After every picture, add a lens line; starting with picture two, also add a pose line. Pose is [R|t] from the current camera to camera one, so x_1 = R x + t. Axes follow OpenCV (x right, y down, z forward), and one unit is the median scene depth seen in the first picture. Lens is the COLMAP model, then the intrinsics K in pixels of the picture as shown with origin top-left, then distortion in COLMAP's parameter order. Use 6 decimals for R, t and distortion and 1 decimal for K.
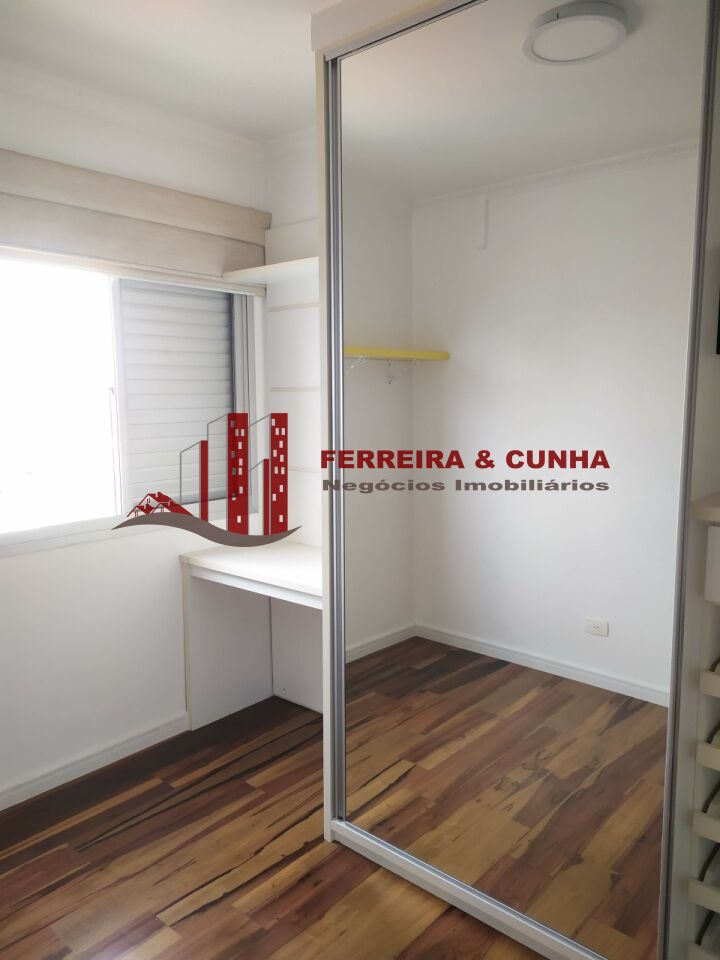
lens RADIAL K [[733.6, 0, 356.2], [0, 733.6, 481.7], [0, 0, 1]] dist [0.073766, -0.066106]
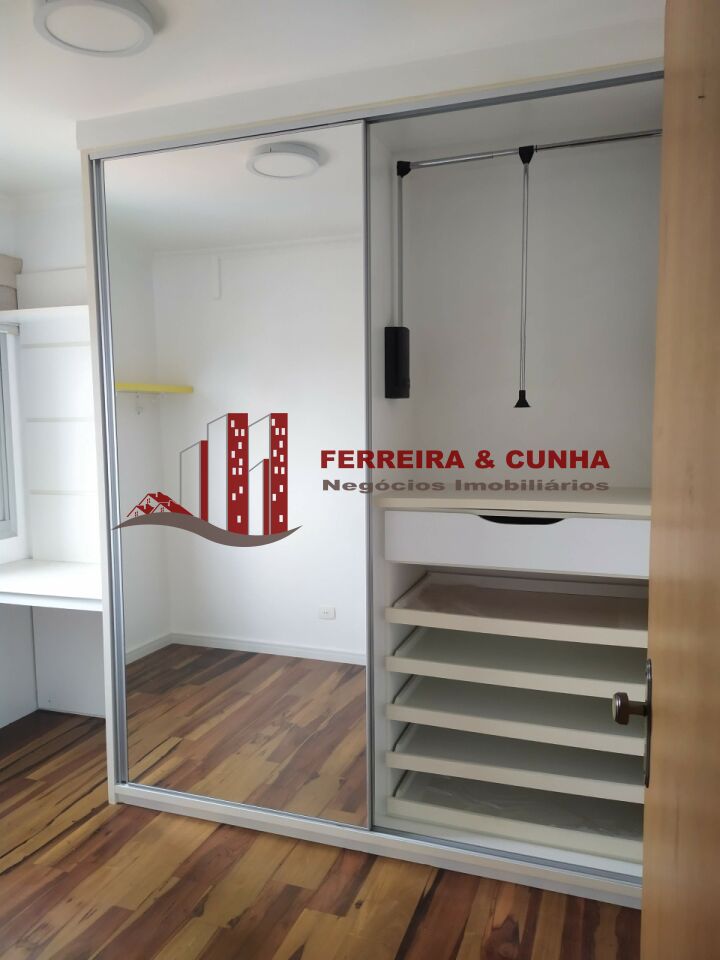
lens RADIAL K [[733.6, 0, 362.8], [0, 733.6, 482.8], [0, 0, 1]] dist [0.073766, -0.066106]
pose [[0.933748, -0.037984, 0.355910, -0.061379], [0.050053, 0.998440, -0.024760, 0.021824], [-0.354414, 0.040935, 0.934192, -0.233310]]
